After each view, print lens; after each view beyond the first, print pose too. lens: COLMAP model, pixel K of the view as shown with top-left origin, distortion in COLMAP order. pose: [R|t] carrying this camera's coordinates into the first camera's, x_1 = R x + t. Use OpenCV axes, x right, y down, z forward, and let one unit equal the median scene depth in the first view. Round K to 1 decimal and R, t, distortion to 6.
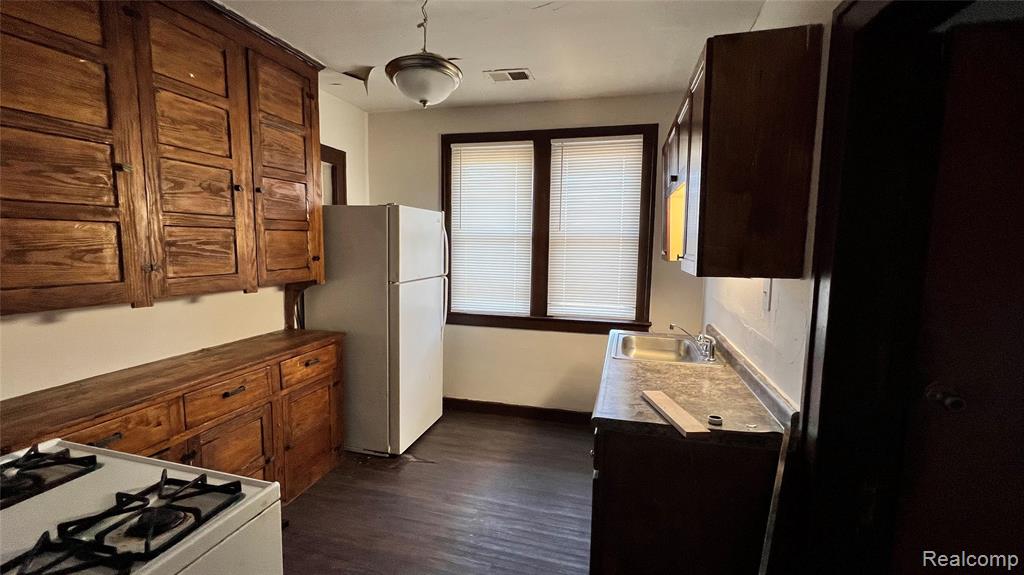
lens RADIAL K [[441.0, 0, 512.0], [0, 441.0, 287.5], [0, 0, 1]] dist [-0.002928, 0.000244]
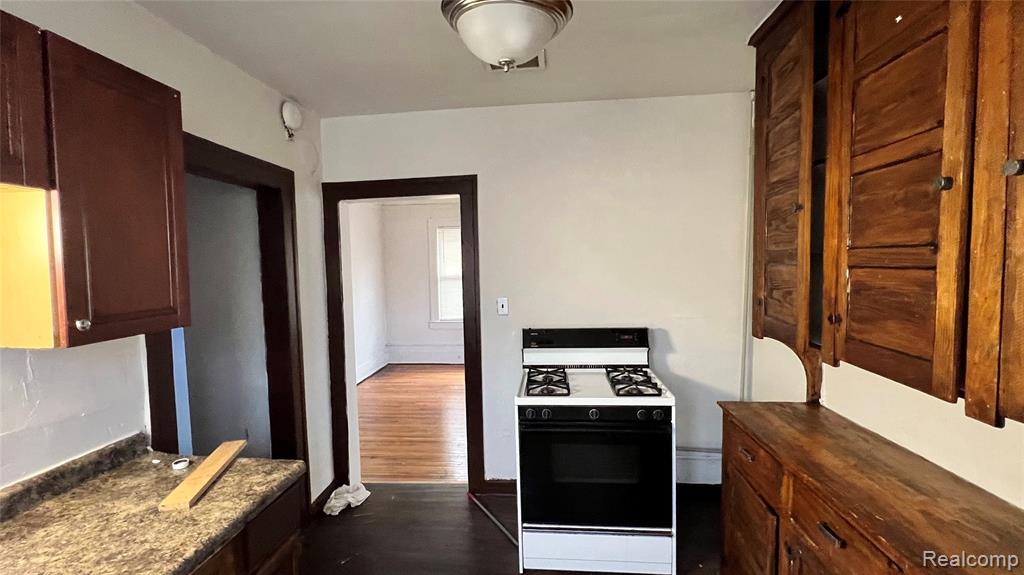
lens RADIAL K [[441.0, 0, 512.0], [0, 441.0, 287.5], [0, 0, 1]] dist [-0.002928, 0.000244]
pose [[-0.989359, 0.012410, -0.144965, -0.115248], [-0.010525, 0.987641, 0.156378, -0.210354], [0.145114, 0.156239, -0.977001, 1.605024]]
